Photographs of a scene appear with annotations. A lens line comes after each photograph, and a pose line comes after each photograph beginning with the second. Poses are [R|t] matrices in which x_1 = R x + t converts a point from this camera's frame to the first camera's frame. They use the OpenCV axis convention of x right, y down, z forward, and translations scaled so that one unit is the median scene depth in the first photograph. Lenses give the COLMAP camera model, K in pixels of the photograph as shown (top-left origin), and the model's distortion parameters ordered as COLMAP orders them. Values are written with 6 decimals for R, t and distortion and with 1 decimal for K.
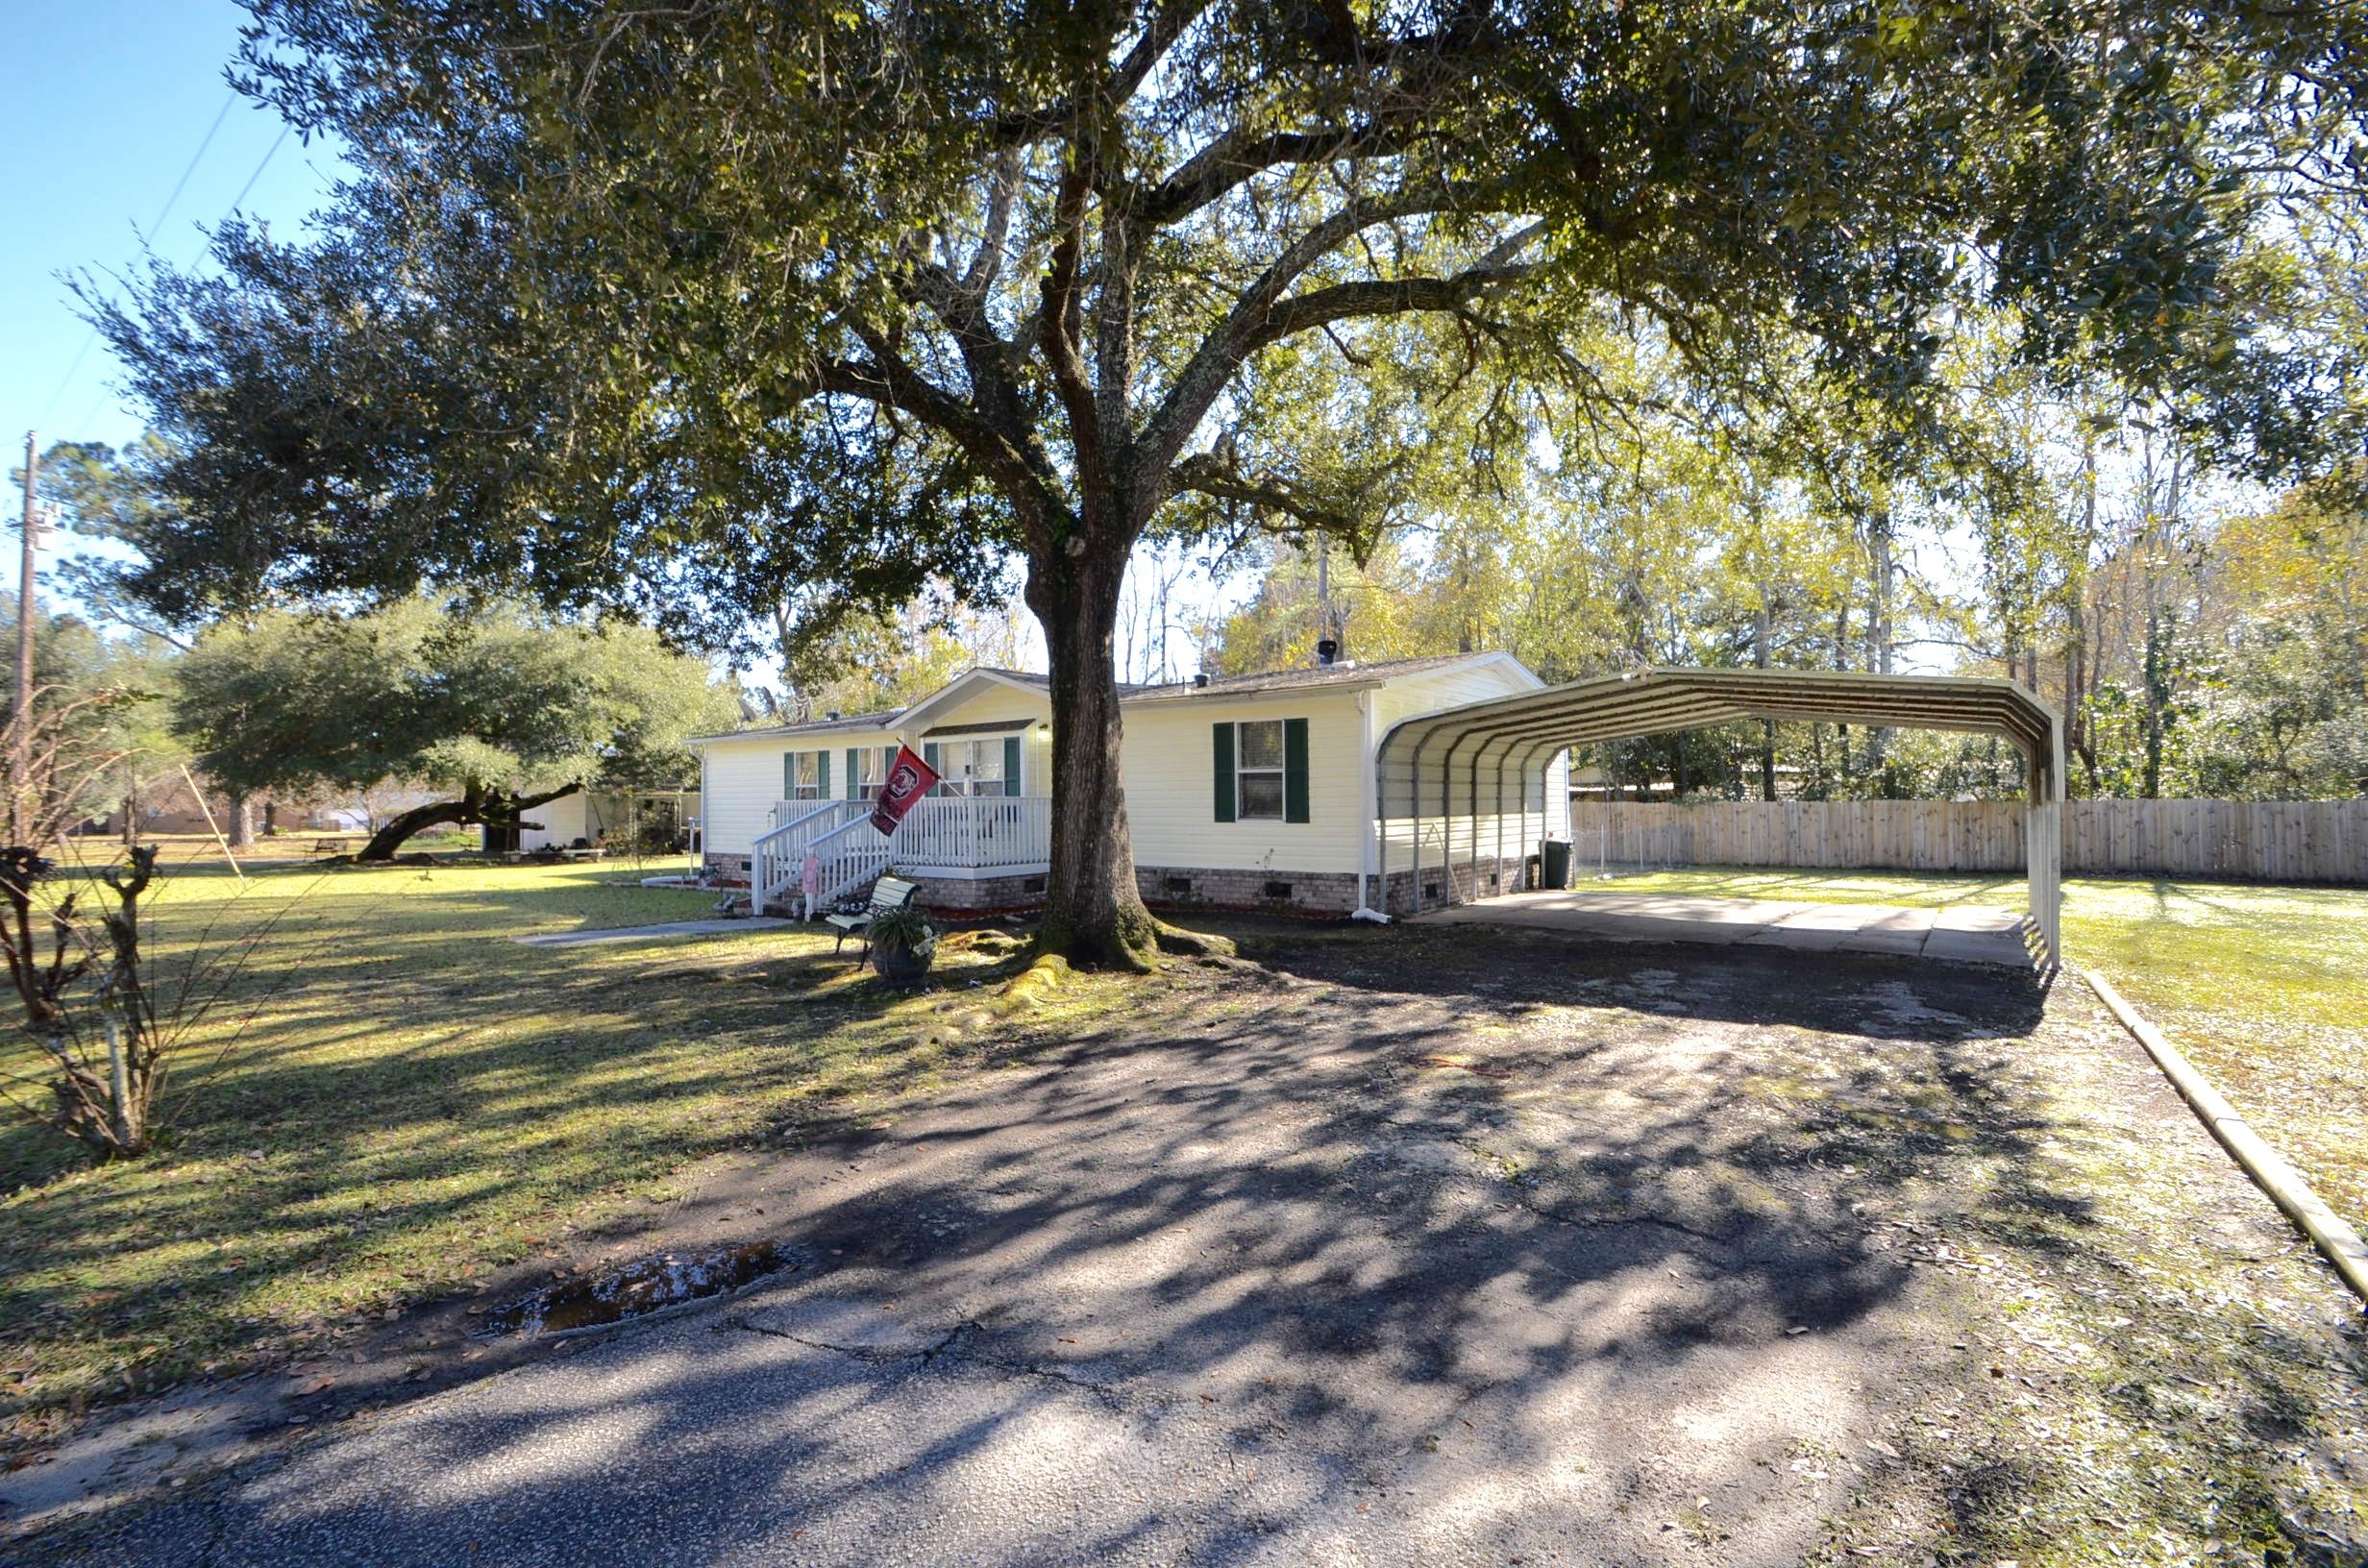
lens RADIAL K [[1030.7, 0, 1184.0], [0, 1030.7, 784.0], [0, 0, 1]] dist [-0.001770, -0.000565]
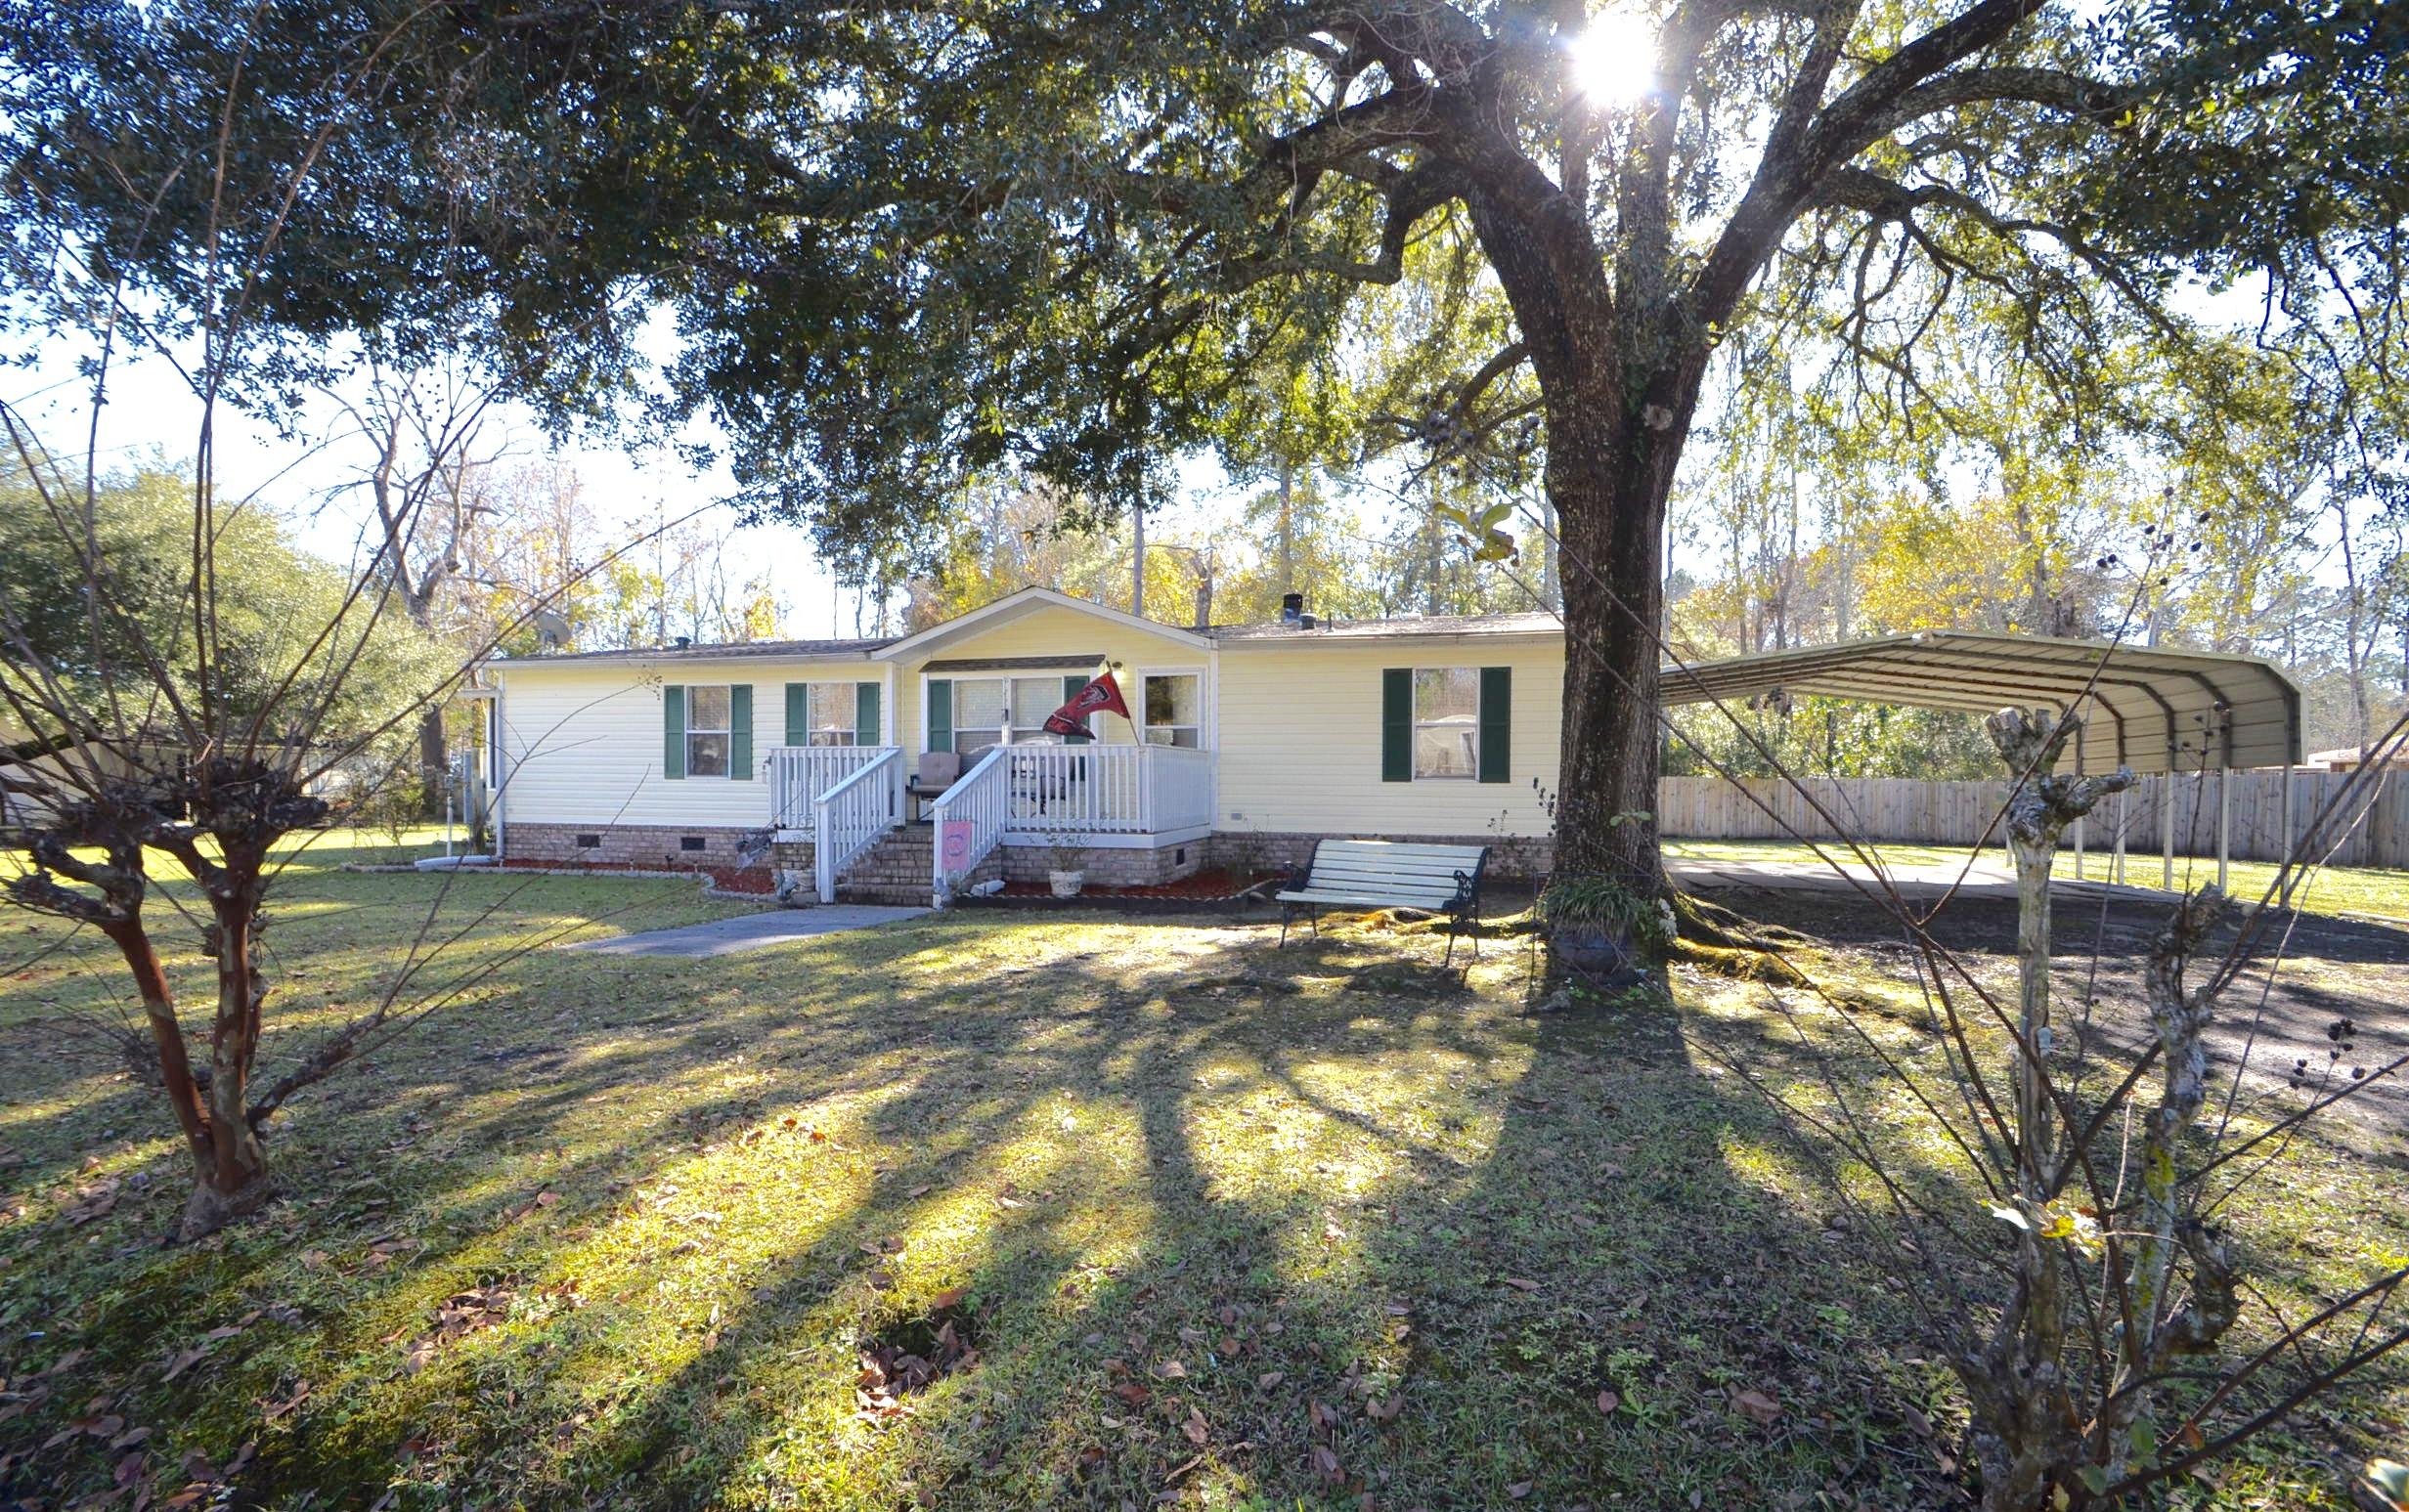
lens RADIAL K [[1046.6, 0, 1193.0], [0, 1046.6, 795.0], [0, 0, 1]] dist [0.001047, -0.000218]
pose [[0.927881, 0.009660, 0.372750, -0.316614], [-0.021385, 0.999398, 0.027334, 0.019377], [-0.372262, -0.033334, 0.927529, 0.160504]]
